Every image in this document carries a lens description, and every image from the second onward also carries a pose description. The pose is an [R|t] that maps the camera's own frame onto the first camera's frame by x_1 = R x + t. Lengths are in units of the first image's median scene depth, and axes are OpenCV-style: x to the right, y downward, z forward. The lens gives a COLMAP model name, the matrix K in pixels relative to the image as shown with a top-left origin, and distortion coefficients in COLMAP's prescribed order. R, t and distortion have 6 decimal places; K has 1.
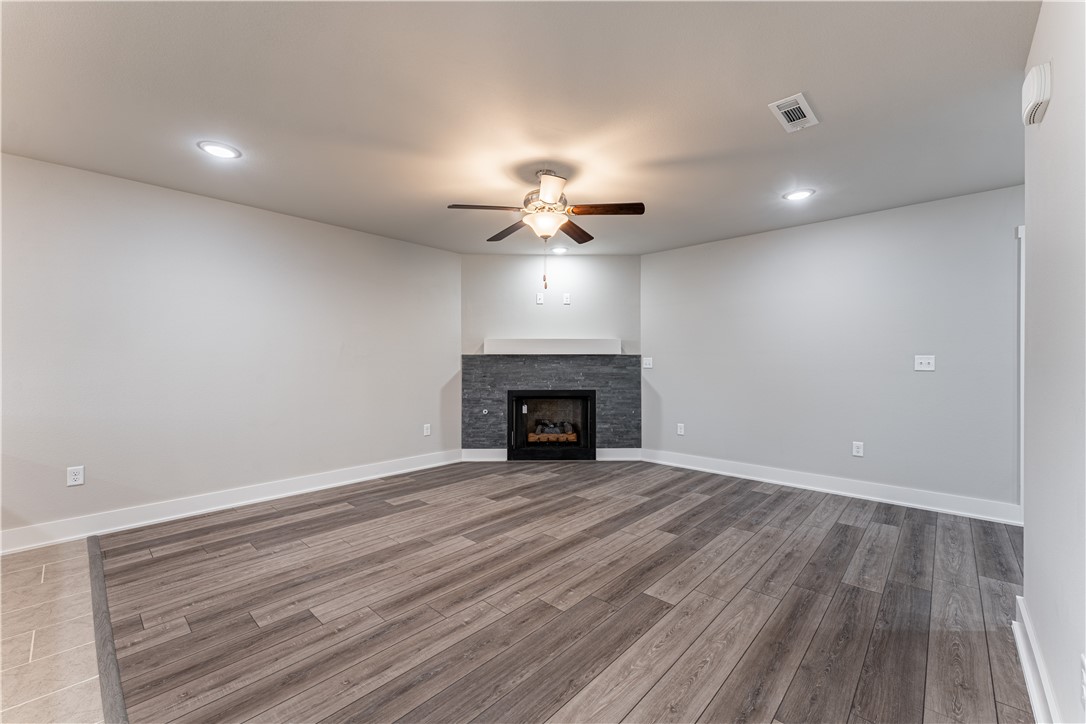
lens RADIAL K [[438.2, 0, 543.0], [0, 438.2, 362.0], [0, 0, 1]] dist [-0.001354, -0.000120]
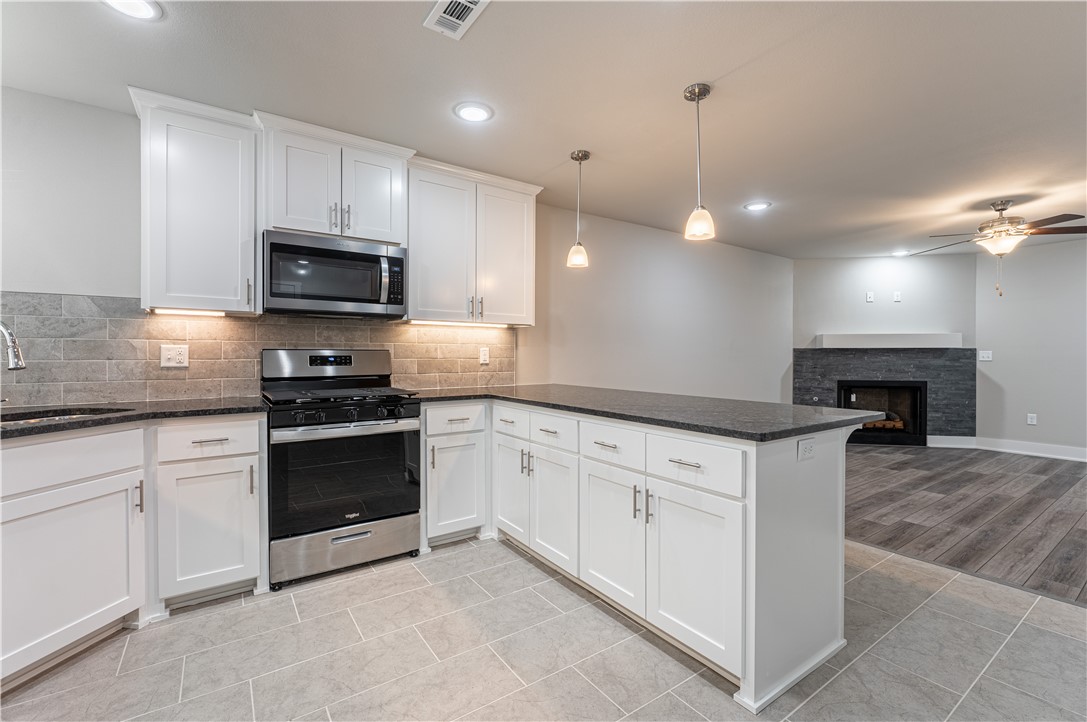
lens RADIAL K [[471.0, 0, 543.5], [0, 471.0, 361.0], [0, 0, 1]] dist [-0.001830, -0.000562]
pose [[0.976153, 0.003877, -0.217051, -0.547585], [-0.001073, 0.999914, 0.013038, 0.000803], [0.217083, -0.012494, 0.976073, -0.327025]]
